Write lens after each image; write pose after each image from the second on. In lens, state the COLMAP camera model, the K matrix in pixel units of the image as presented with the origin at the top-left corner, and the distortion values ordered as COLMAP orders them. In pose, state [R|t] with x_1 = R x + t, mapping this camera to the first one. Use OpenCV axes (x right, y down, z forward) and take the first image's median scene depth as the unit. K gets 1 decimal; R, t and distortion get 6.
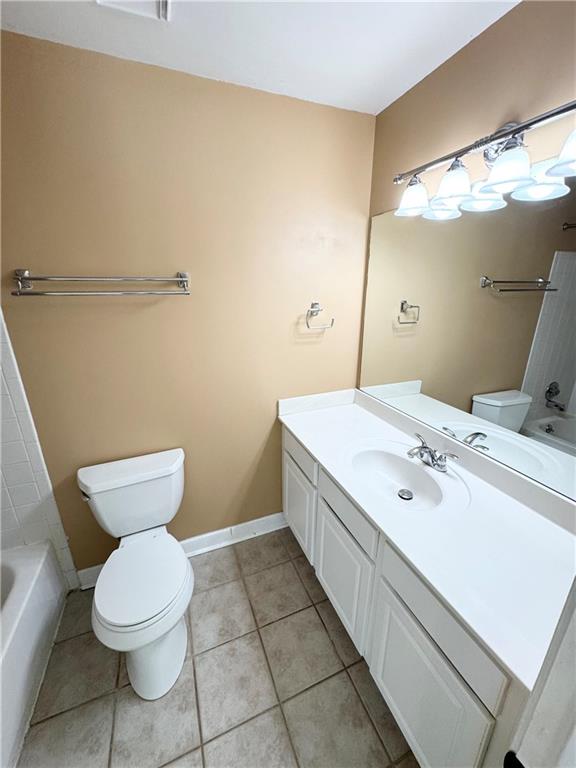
lens RADIAL K [[307.2, 0, 289.9], [0, 307.2, 384.5], [0, 0, 1]] dist [-0.000663, -0.000545]
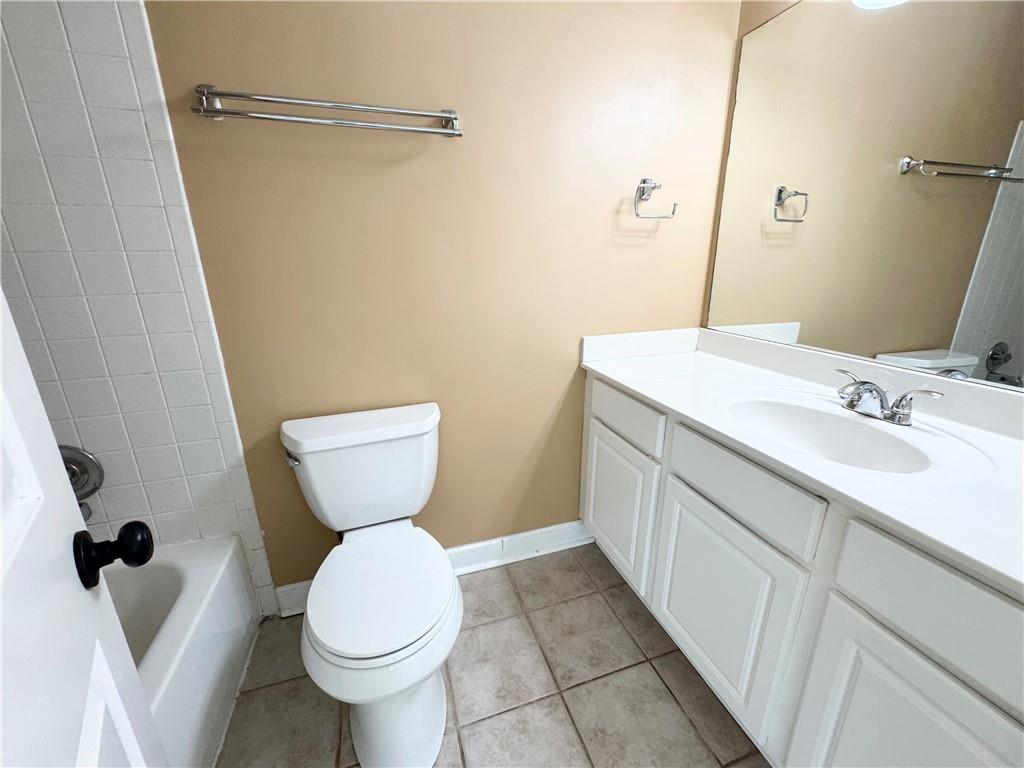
lens RADIAL K [[409.6, 0, 514.9], [0, 409.6, 384.3], [0, 0, 1]] dist [-0.000663, -0.000545]
pose [[0.997416, 0.012992, -0.070657, -0.135318], [-0.014335, 0.999726, -0.018523, 0.192962], [0.070397, 0.019488, 0.997329, 0.165776]]
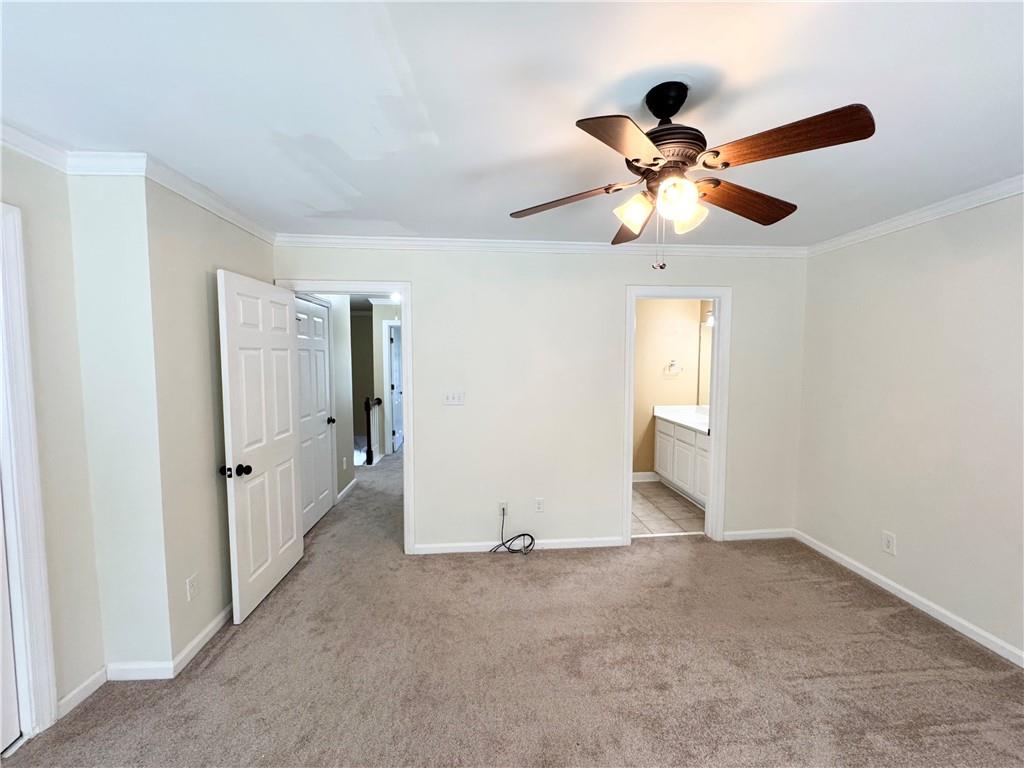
lens RADIAL K [[409.6, 0, 518.0], [0, 409.6, 388.3], [0, 0, 1]] dist [-0.000663, -0.000545]
pose [[0.955416, 0.022318, -0.294420, -0.119738], [-0.092379, 0.969673, -0.226273, 0.738435], [0.280441, 0.243383, 0.928503, -2.101893]]
